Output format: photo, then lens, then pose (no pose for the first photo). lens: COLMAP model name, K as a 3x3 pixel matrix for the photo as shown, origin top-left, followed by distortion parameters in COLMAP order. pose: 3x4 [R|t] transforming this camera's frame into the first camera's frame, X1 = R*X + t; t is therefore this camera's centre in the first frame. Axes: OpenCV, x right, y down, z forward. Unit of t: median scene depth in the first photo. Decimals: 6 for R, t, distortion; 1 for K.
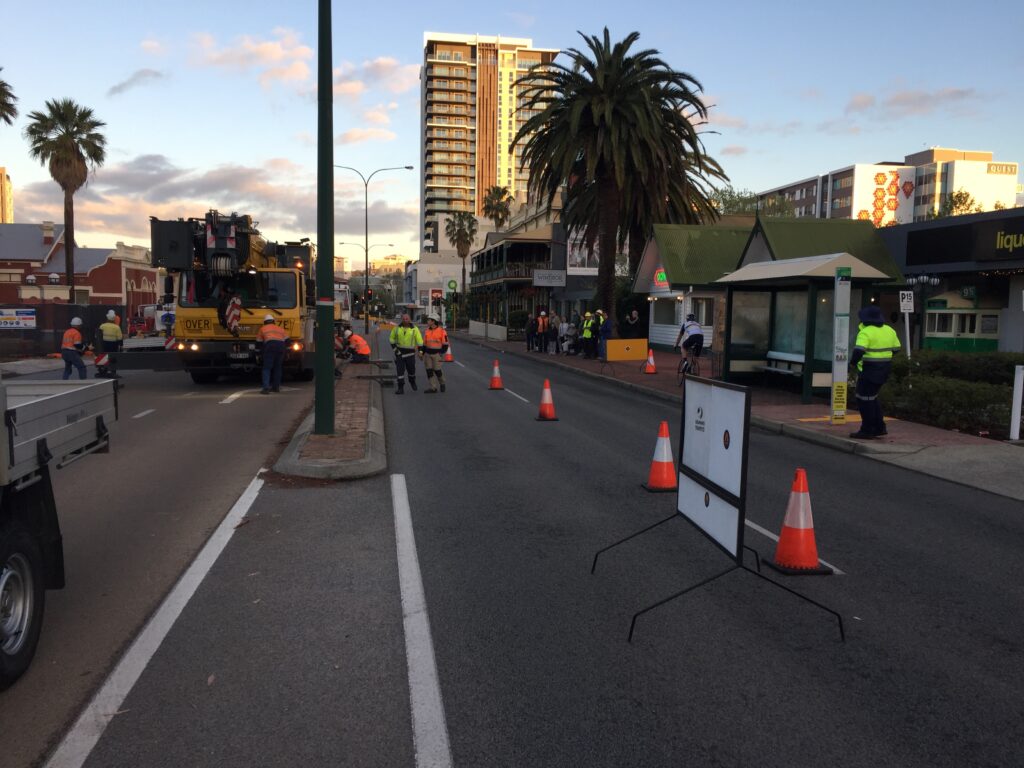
lens RADIAL K [[872.5, 0, 513.8], [0, 872.5, 384.6], [0, 0, 1]] dist [0.045403, -0.007642]
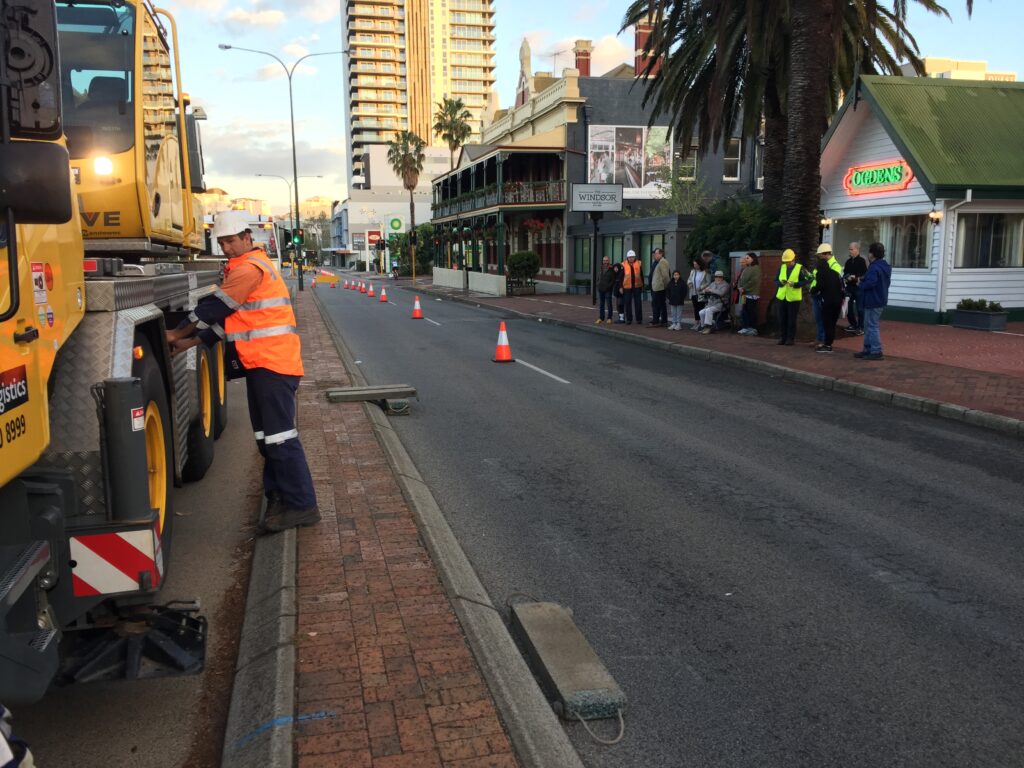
lens RADIAL K [[872.5, 0, 510.3], [0, 872.5, 385.3], [0, 0, 1]] dist [0.045403, -0.007642]
pose [[0.996468, -0.038426, 0.074662, -0.020400], [0.033440, 0.997198, 0.066916, -0.008543], [-0.077024, -0.064183, 0.994961, 0.100541]]
